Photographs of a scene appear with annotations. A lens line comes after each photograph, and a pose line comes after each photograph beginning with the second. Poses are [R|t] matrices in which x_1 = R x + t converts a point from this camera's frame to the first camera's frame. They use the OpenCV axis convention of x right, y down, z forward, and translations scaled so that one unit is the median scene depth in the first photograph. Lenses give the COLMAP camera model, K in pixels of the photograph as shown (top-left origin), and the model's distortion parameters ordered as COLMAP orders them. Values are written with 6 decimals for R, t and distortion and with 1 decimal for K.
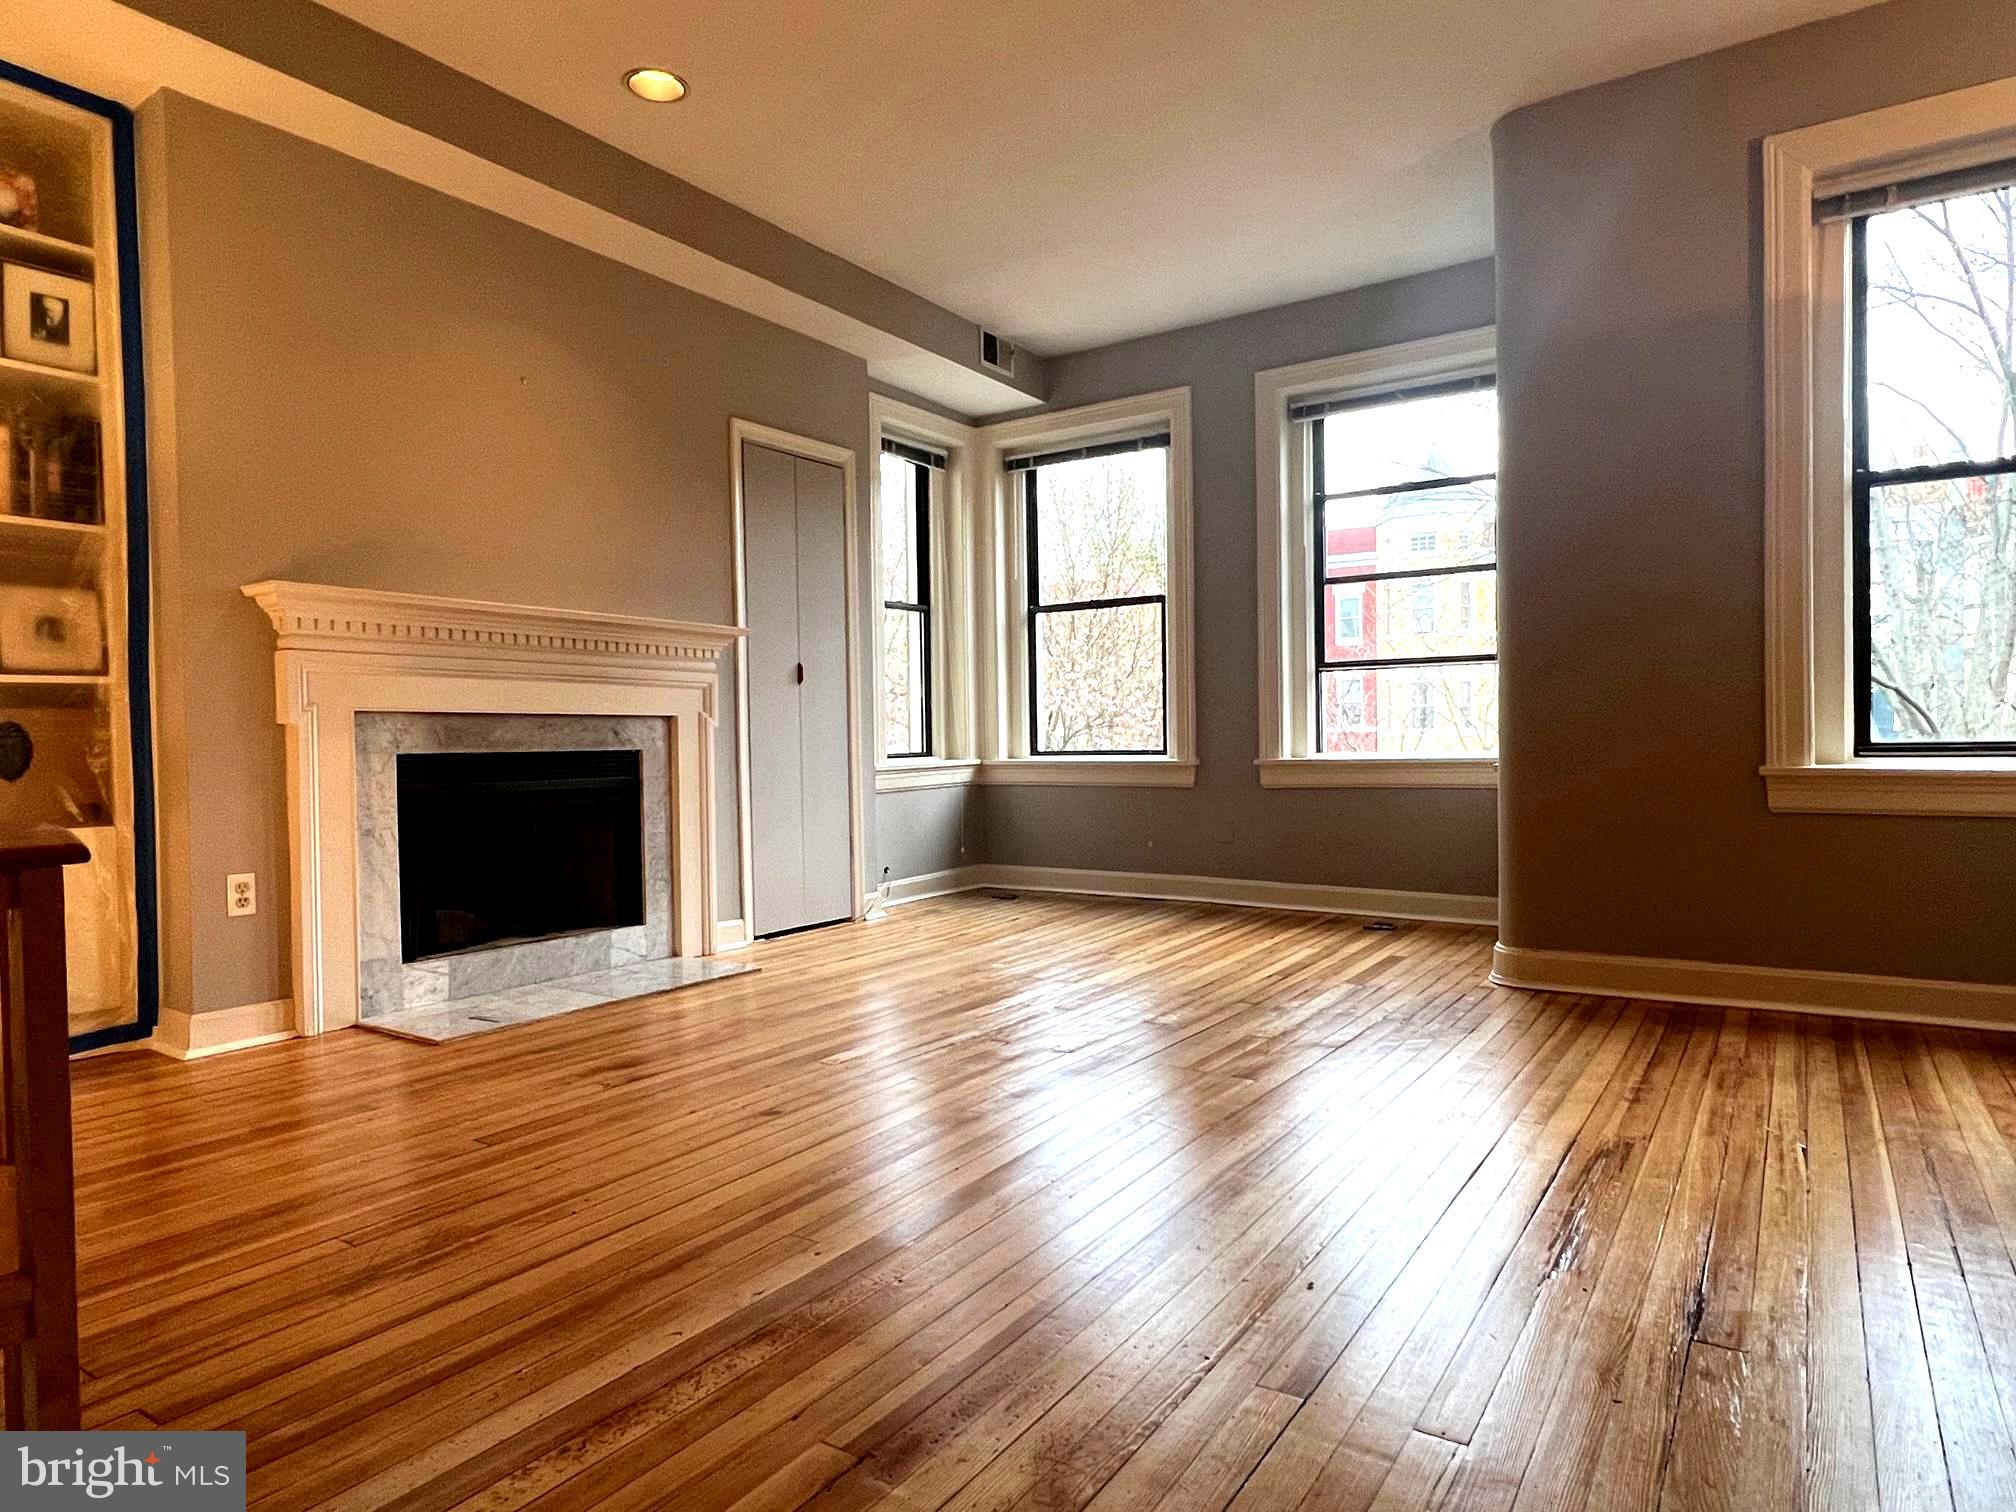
lens RADIAL K [[1199.9, 0, 1000.1], [0, 1199.9, 761.1], [0, 0, 1]] dist [-0.002708, 0.000188]
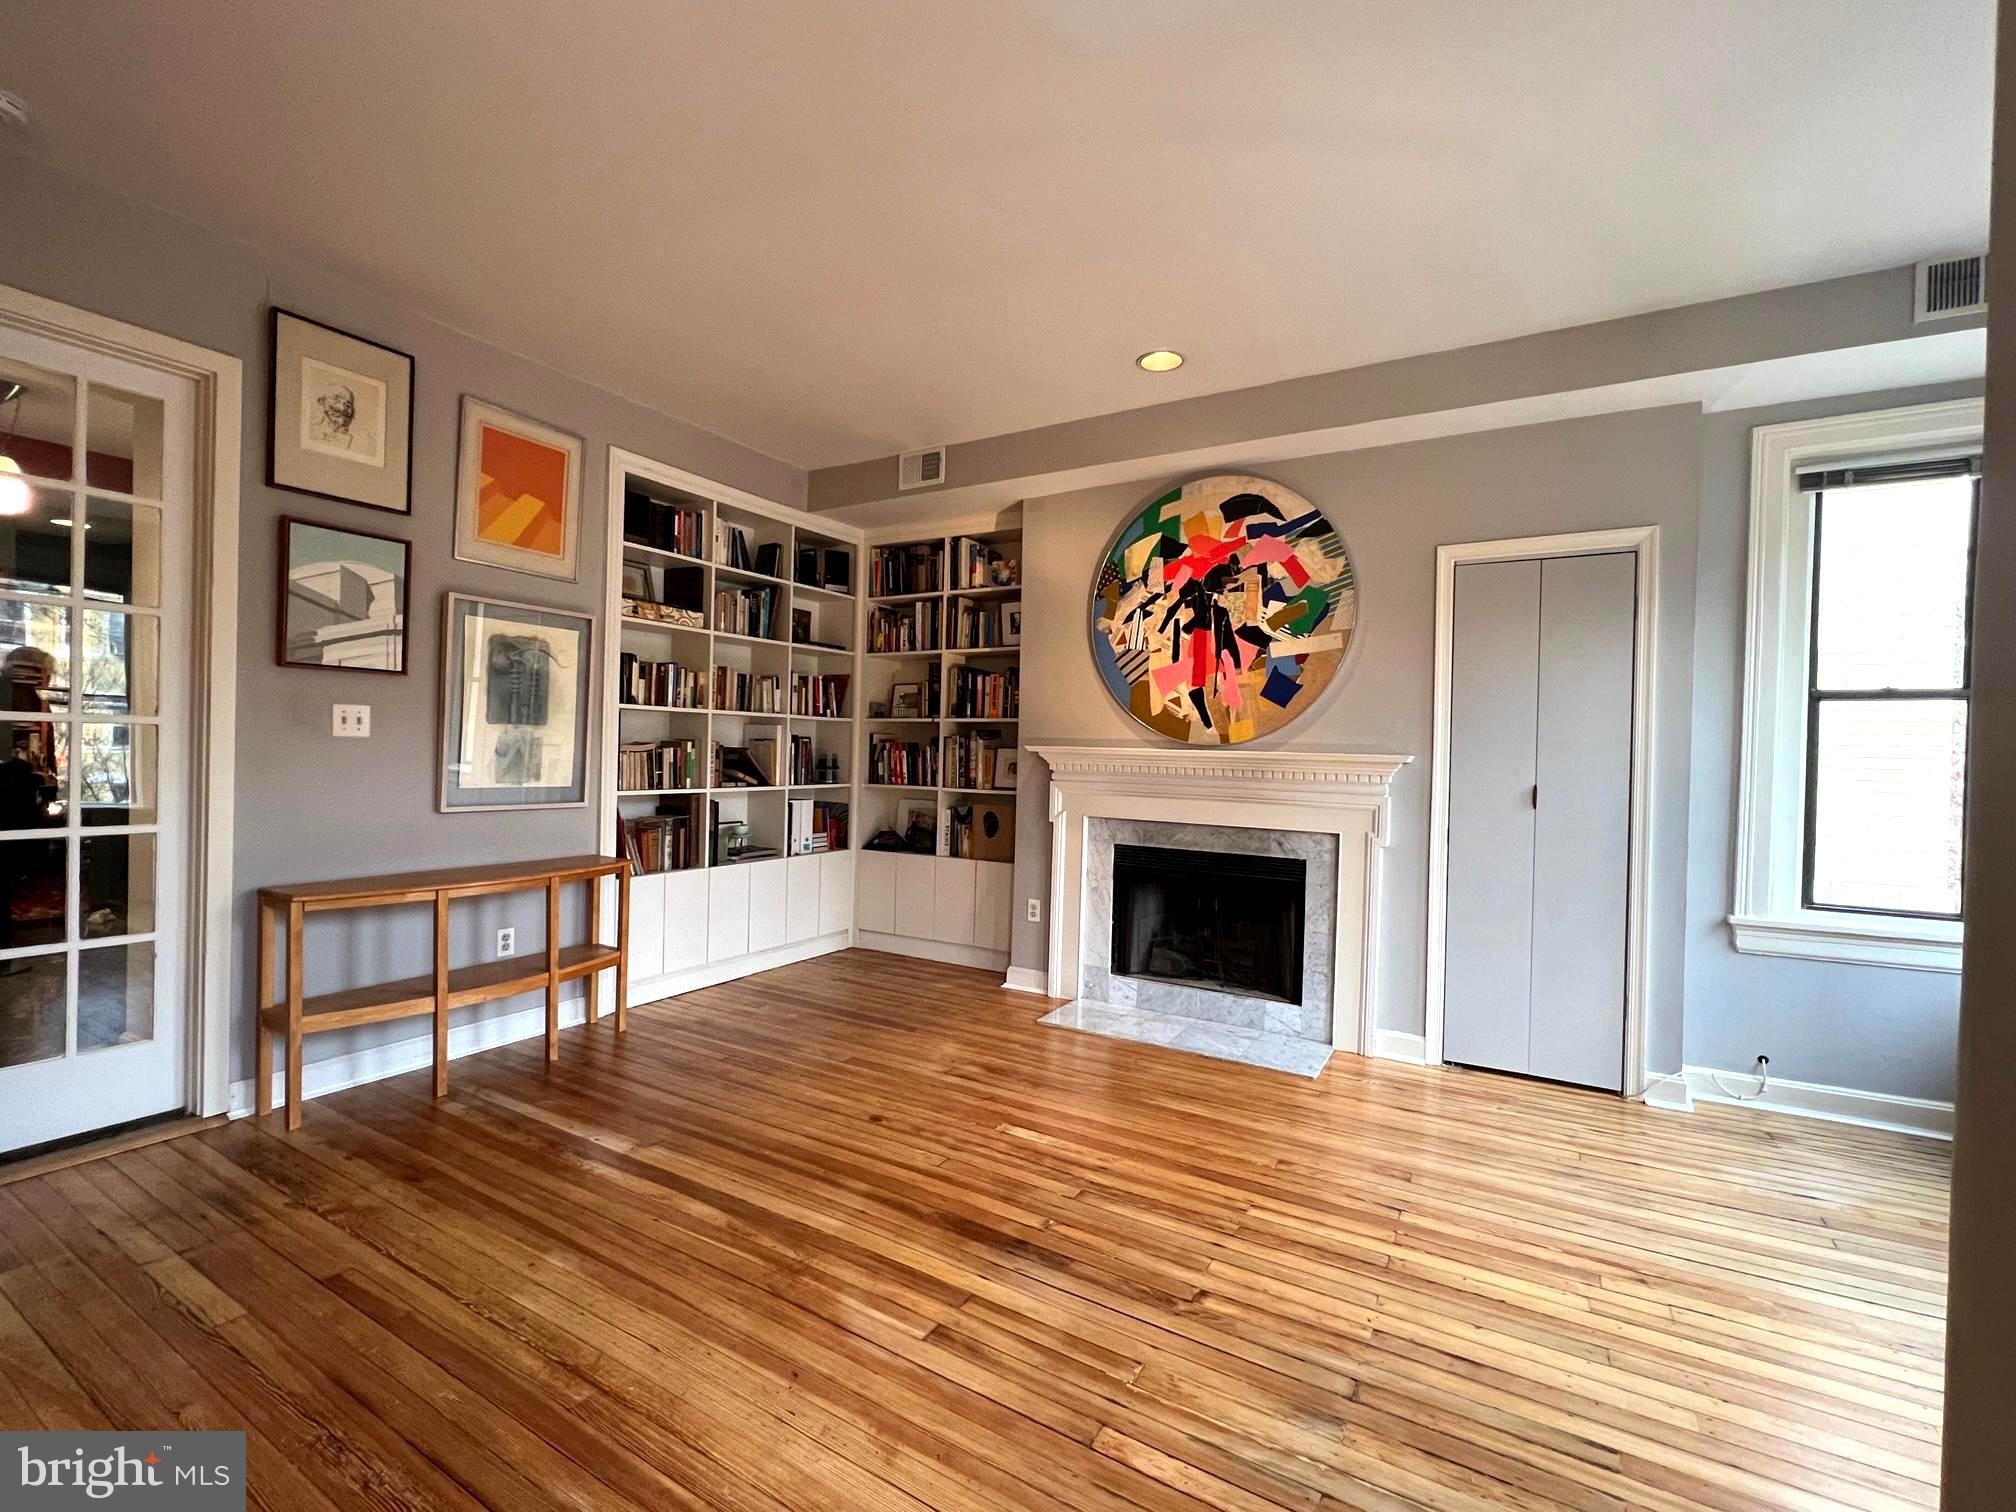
lens RADIAL K [[887.7, 0, 1009.3], [0, 887.7, 755.8], [0, 0, 1]] dist [-0.003968, -0.000648]
pose [[0.058969, 0.023587, -0.997981, 0.591605], [-0.042365, 0.998879, 0.021105, -0.125262], [0.997360, 0.041035, 0.059902, 0.687685]]
